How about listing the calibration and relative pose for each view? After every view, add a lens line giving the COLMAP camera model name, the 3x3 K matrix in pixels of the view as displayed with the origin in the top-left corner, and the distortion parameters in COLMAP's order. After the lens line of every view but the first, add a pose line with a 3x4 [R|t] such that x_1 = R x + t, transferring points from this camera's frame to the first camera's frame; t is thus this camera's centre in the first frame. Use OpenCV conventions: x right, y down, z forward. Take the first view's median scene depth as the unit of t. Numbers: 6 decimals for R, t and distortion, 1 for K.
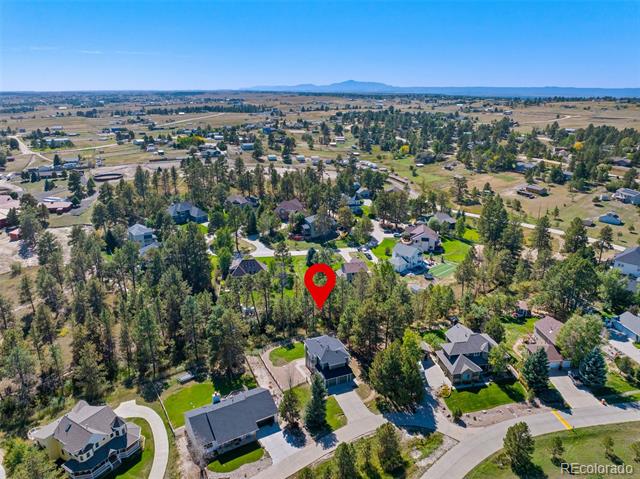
lens RADIAL K [[448.0, 0, 320.0], [0, 448.0, 239.5], [0, 0, 1]] dist [-0.029460, 0.003461]
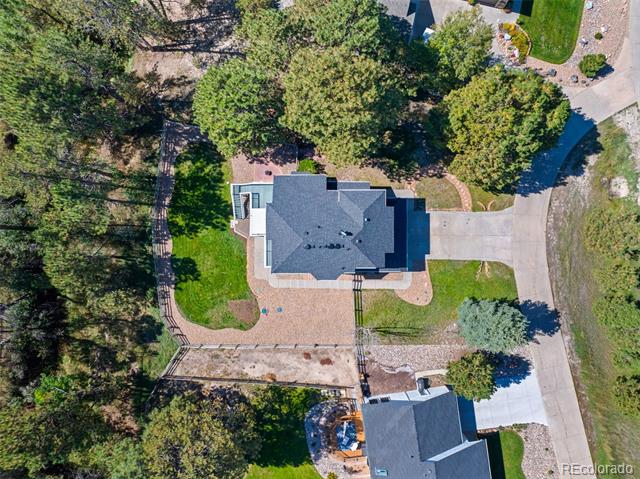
lens RADIAL K [[448.0, 0, 320.0], [0, 448.0, 239.5], [0, 0, 1]] dist [-0.029460, 0.003461]
pose [[0.386731, -0.922192, -0.001037, 0.005128], [0.289217, 0.120219, 0.949685, -0.147260], [-0.875667, -0.367572, 0.313206, 0.992637]]
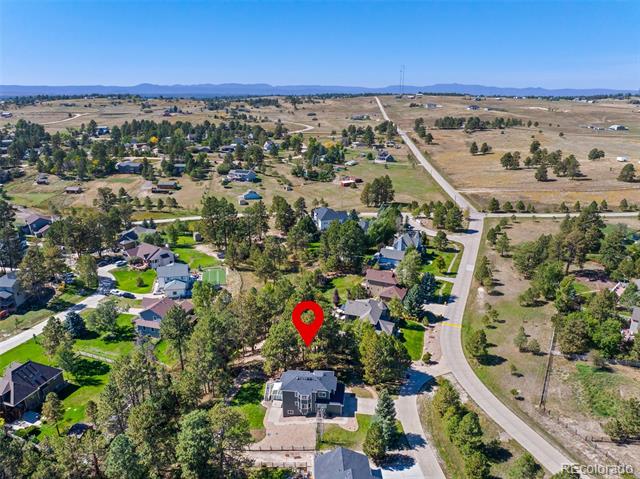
lens RADIAL K [[448.0, 0, 320.0], [0, 448.0, 239.5], [0, 0, 1]] dist [-0.029460, 0.003461]
pose [[0.479968, -0.276780, 0.832480, -0.722027], [0.272363, 0.949049, 0.158505, -0.180534], [-0.833936, 0.150659, 0.530898, 0.520343]]
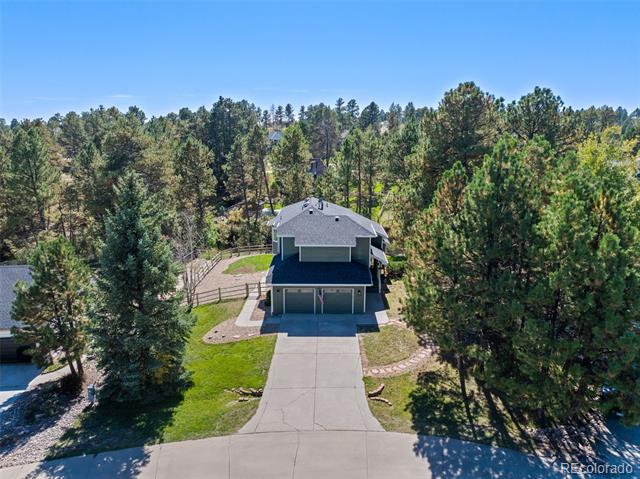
lens RADIAL K [[448.0, 0, 320.0], [0, 448.0, 239.5], [0, 0, 1]] dist [-0.029460, 0.003461]
pose [[0.919250, 0.094703, -0.382113, 0.164594], [-0.121525, 0.991493, -0.046622, 0.308924], [0.374447, 0.089294, 0.922939, 0.763781]]
